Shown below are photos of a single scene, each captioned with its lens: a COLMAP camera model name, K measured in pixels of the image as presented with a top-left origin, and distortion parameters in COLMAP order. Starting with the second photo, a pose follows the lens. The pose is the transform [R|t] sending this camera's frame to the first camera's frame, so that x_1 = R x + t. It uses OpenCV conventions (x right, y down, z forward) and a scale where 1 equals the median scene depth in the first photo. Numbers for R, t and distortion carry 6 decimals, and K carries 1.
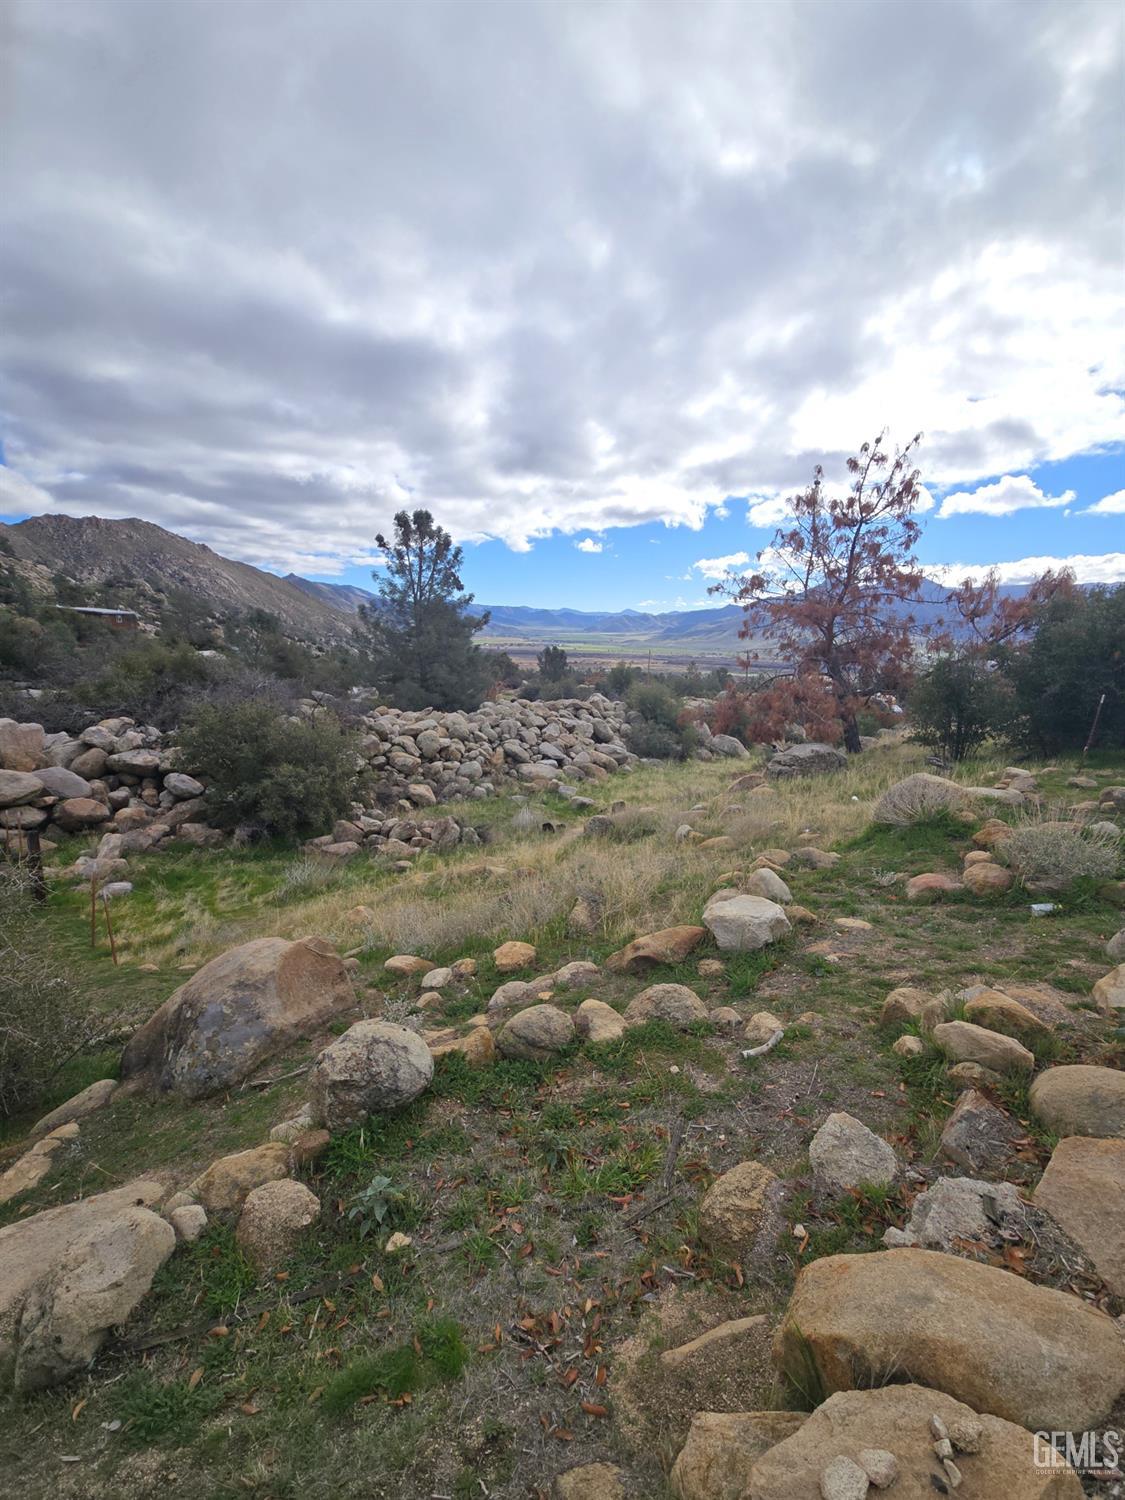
lens RADIAL K [[619.0, 0, 569.4], [0, 619.0, 743.9], [0, 0, 1]] dist [-0.003433, -0.000203]
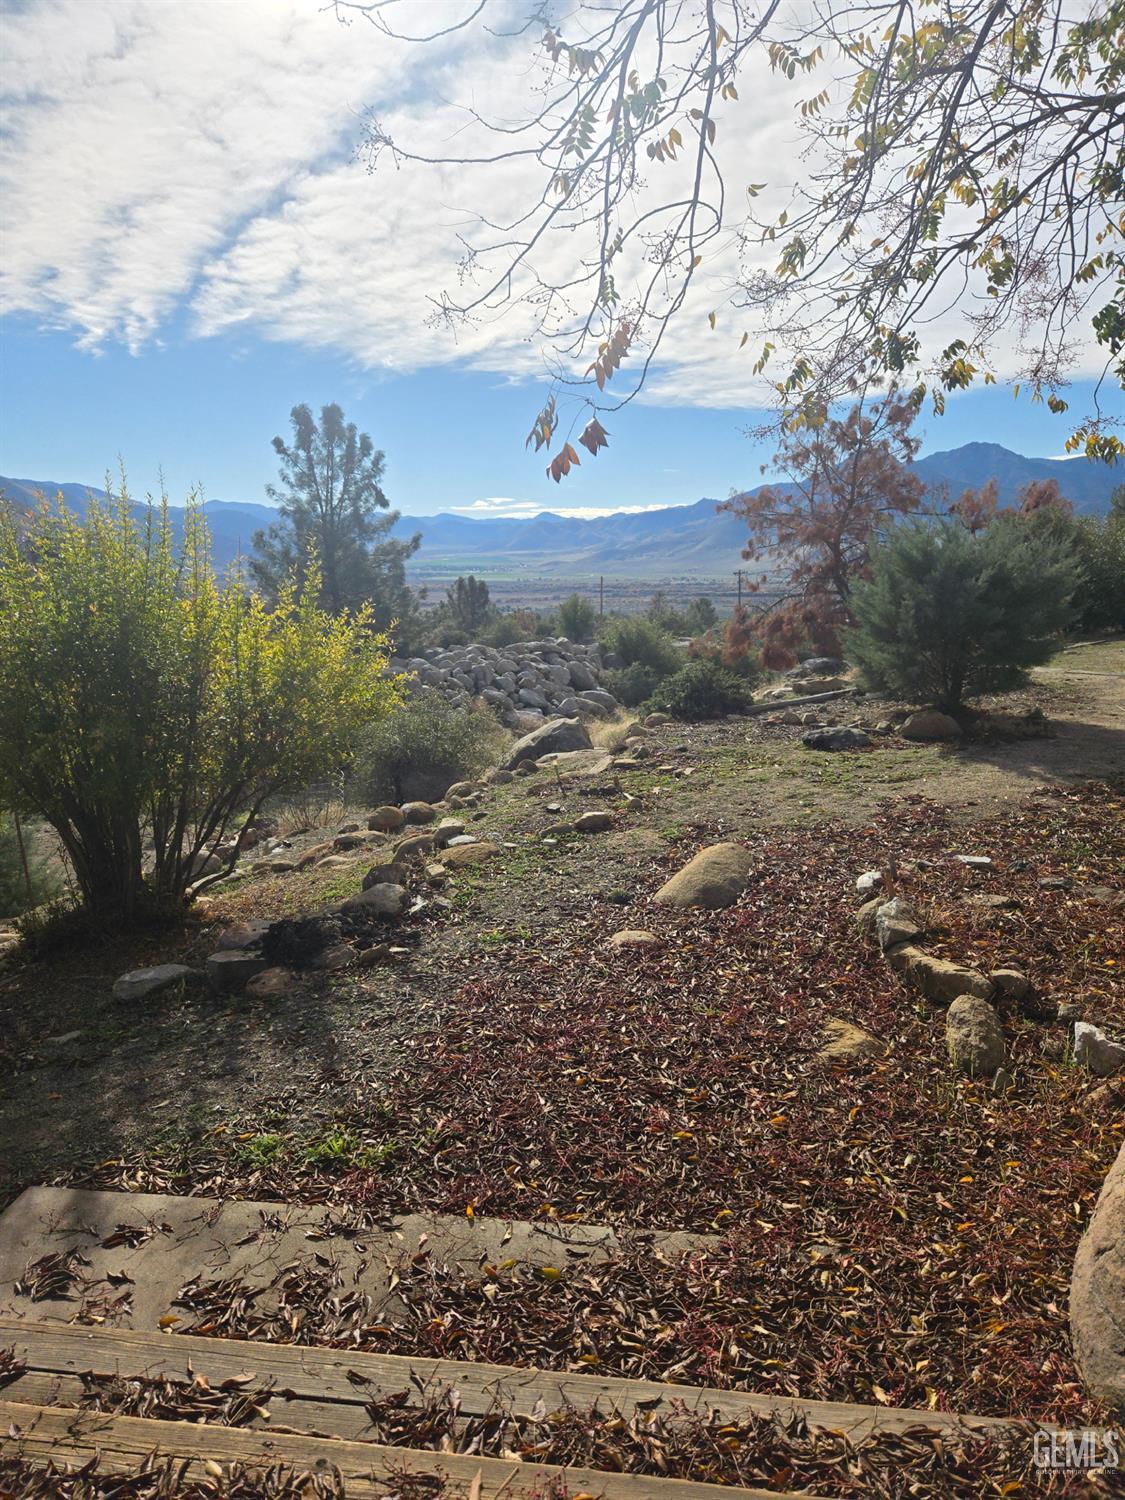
lens RADIAL K [[1027.7, 0, 560.0], [0, 1027.7, 750.8], [0, 0, 1]] dist [0.011958, 0.001039]
pose [[0.992920, -0.055168, 0.105194, -0.156520], [0.053722, 0.998419, 0.016532, 0.067345], [-0.105940, -0.010764, 0.994314, -0.434343]]
